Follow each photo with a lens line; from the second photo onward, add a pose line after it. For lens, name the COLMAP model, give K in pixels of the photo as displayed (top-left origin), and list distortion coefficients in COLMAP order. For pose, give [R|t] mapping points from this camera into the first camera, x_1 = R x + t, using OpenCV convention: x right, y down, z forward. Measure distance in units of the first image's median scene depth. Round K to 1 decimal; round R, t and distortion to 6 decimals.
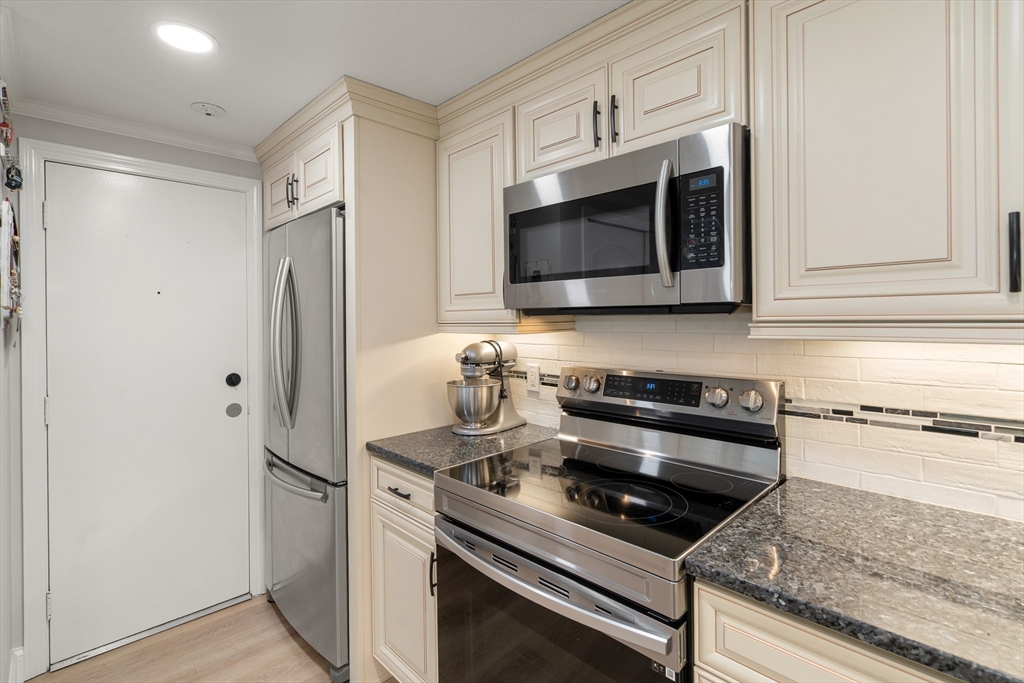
lens RADIAL K [[489.5, 0, 515.1], [0, 489.5, 318.0], [0, 0, 1]] dist [0.001098, 0.000327]
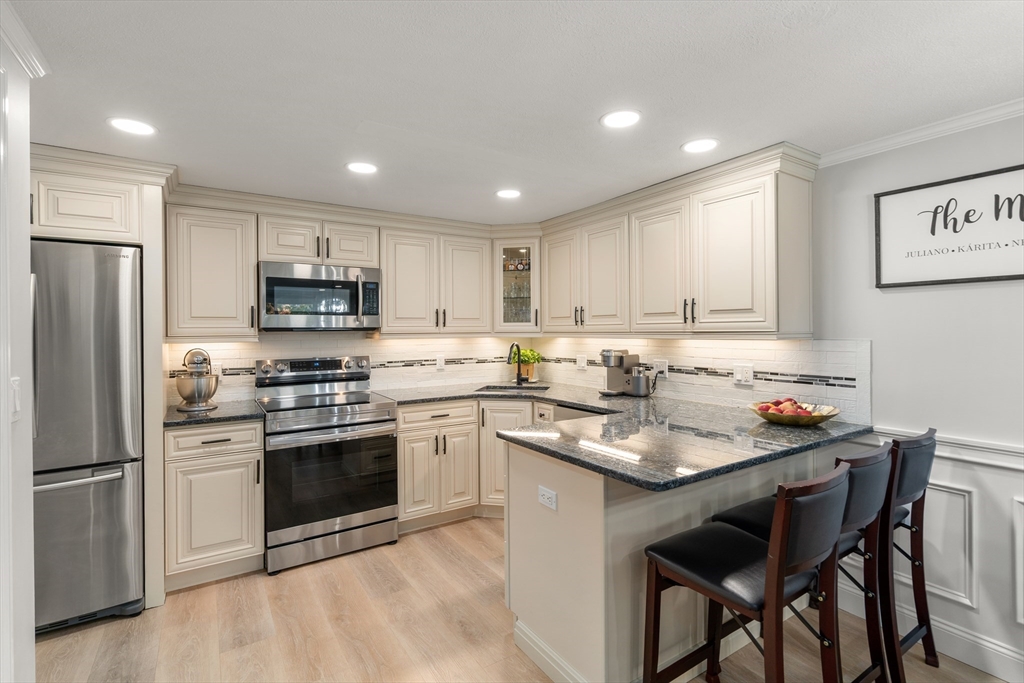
lens RADIAL K [[475.6, 0, 509.7], [0, 475.6, 334.8], [0, 0, 1]] dist [-0.002536, -0.000135]
pose [[0.198273, -0.000066, 0.980147, -1.810985], [0.004239, 0.999991, -0.000790, 0.015018], [-0.980138, 0.004312, 0.198271, -0.297291]]
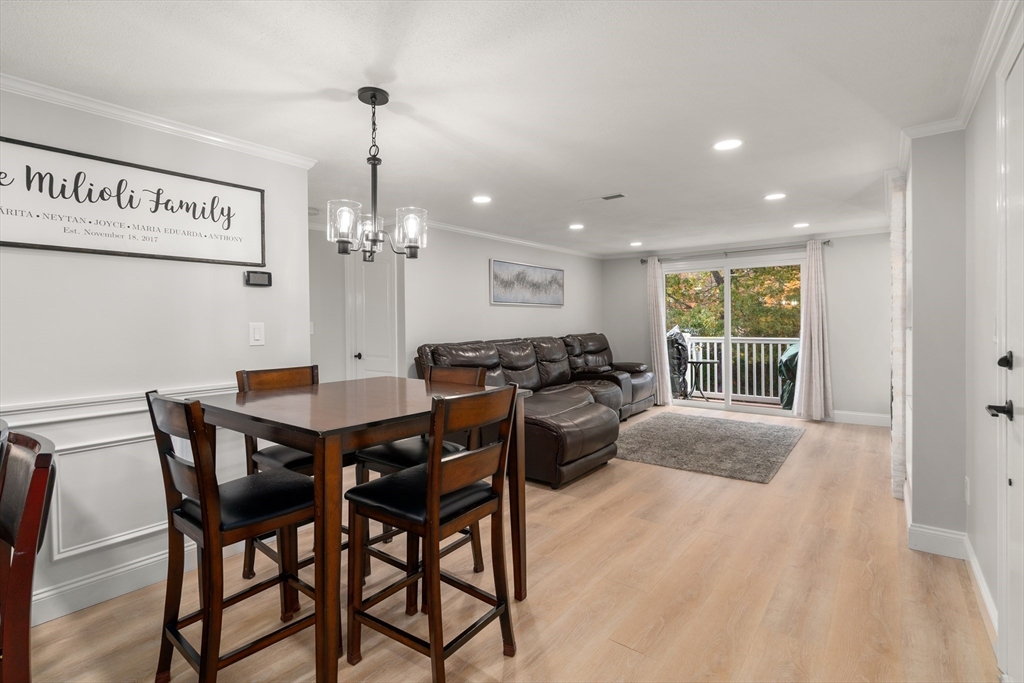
lens RADIAL K [[476.1, 0, 510.1], [0, 476.1, 323.8], [0, 0, 1]] dist [-0.000526, 0.000182]
pose [[-0.992234, 0.021468, -0.122521, -1.470964], [0.021024, 0.999767, 0.004909, 0.110493], [0.122598, 0.002295, -0.992454, 0.174026]]
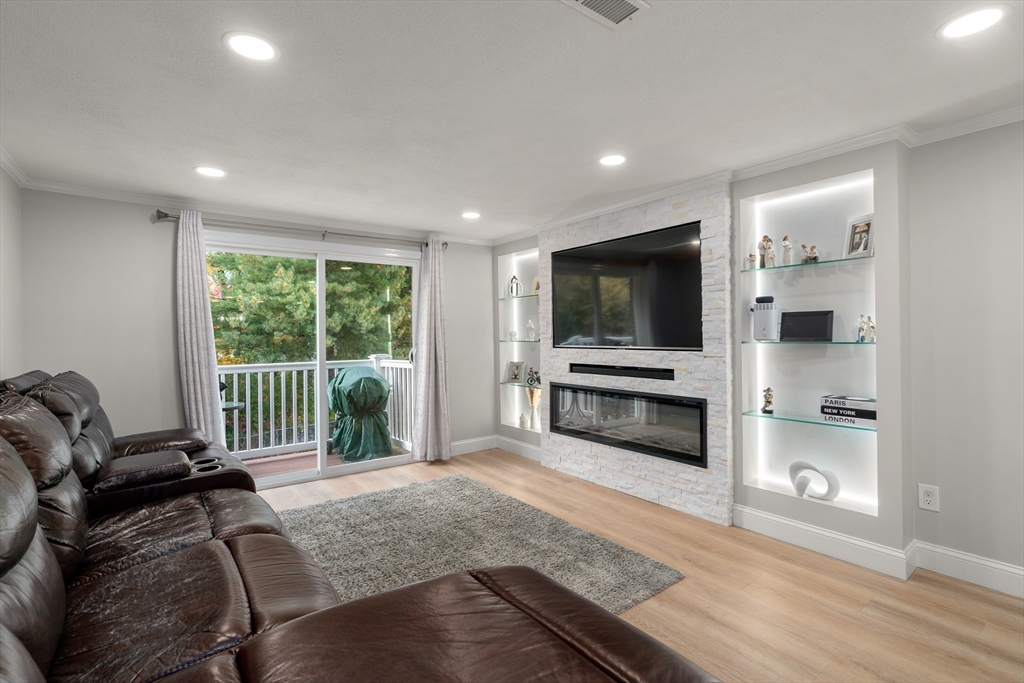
lens RADIAL K [[475.6, 0, 509.7], [0, 475.6, 334.8], [0, 0, 1]] dist [-0.002536, -0.000135]
pose [[-0.142468, 0.013815, -0.989703, -1.356663], [0.013084, 0.999842, 0.012073, 0.106660], [0.989713, -0.011230, -0.142626, -2.423549]]
